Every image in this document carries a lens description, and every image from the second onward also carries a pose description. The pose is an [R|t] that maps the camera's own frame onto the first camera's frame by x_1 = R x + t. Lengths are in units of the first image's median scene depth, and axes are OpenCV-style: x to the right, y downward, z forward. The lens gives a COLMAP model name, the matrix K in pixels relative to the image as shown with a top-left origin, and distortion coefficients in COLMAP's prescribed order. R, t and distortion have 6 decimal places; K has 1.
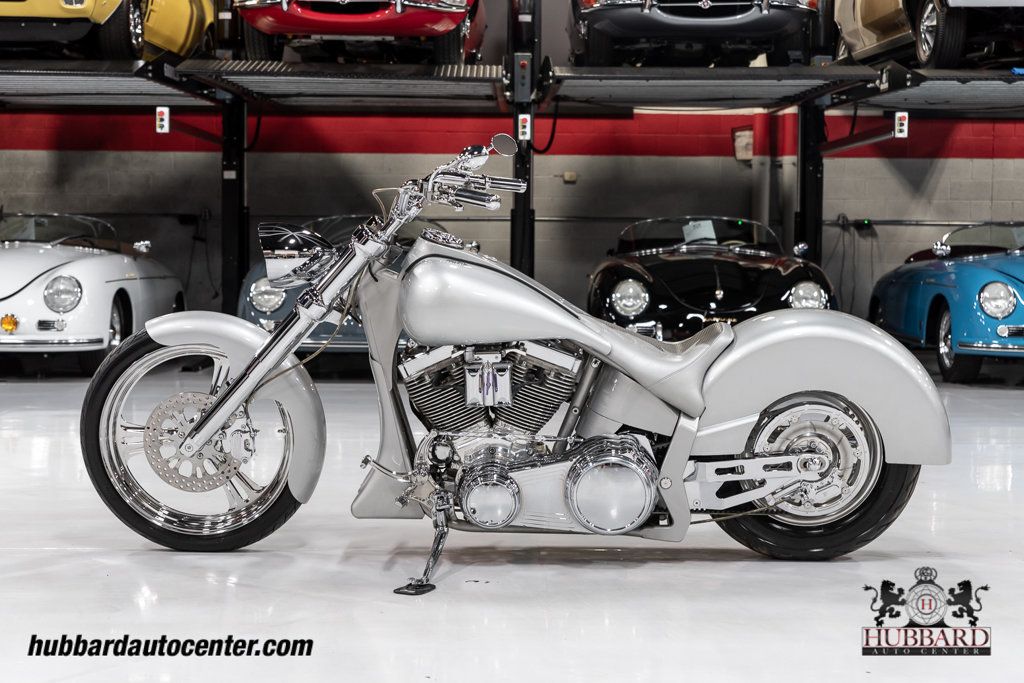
lens RADIAL K [[1601.1, 0, 518.0], [0, 1601.1, 334.9], [0, 0, 1]] dist [0.034891, 0.000000]
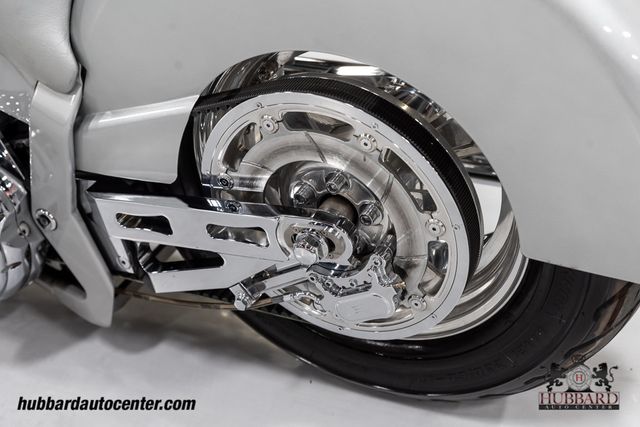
lens RADIAL K [[1044.0, 0, 320.1], [0, 1044.0, 214.4], [0, 0, 1]] dist [-0.040675, 0.000000]
pose [[0.896007, 0.145615, -0.419486, 0.121633], [0.058329, 0.897919, 0.436278, -0.013968], [0.440193, -0.415376, 0.796048, 0.340019]]
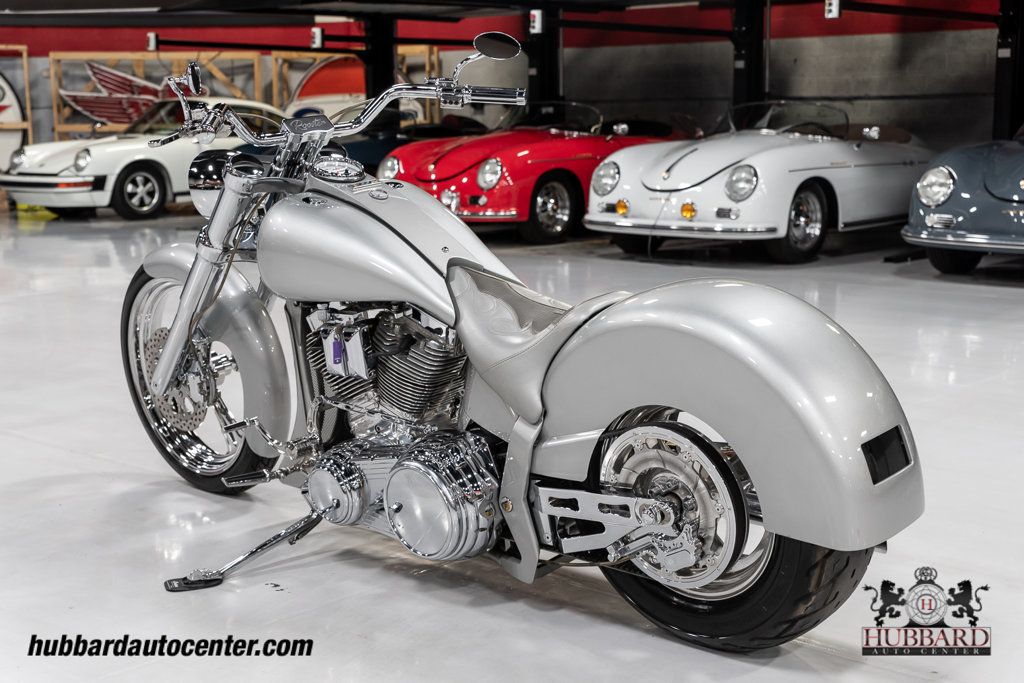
lens RADIAL K [[1431.5, 0, 509.3], [0, 1431.5, 339.7], [0, 0, 1]] dist [-0.032556, 0.000000]
pose [[0.742169, 0.087175, -0.664519, 0.224295], [-0.018178, 0.993758, 0.110064, -0.023999], [0.669966, -0.069606, 0.739121, 0.219494]]
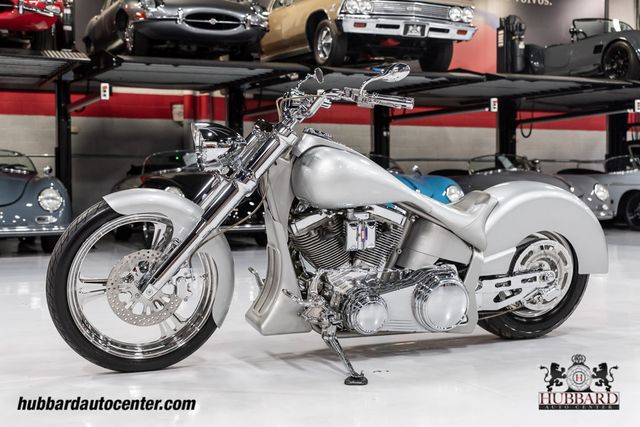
lens RADIAL K [[873.8, 0, 318.5], [0, 873.8, 216.8], [0, 0, 1]] dist [0.014596, 0.000000]
pose [[0.913608, -0.027492, 0.405666, -0.157949], [0.033501, 0.999409, -0.007720, 0.008336], [-0.405214, 0.020643, 0.913989, 0.125181]]
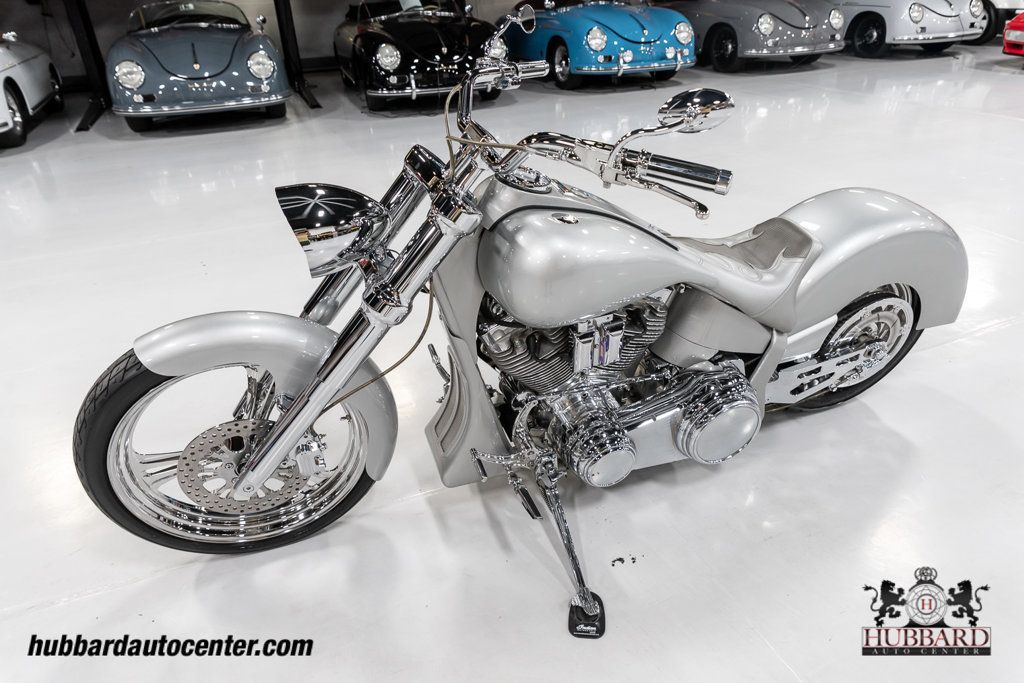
lens RADIAL K [[664.7, 0, 511.8], [0, 664.7, 339.5], [0, 0, 1]] dist [0.002234, 0.001620]
pose [[0.929690, -0.214365, 0.299540, -0.071530], [0.063015, 0.893783, 0.444051, -0.057654], [-0.362912, -0.393954, 0.844450, 0.303056]]
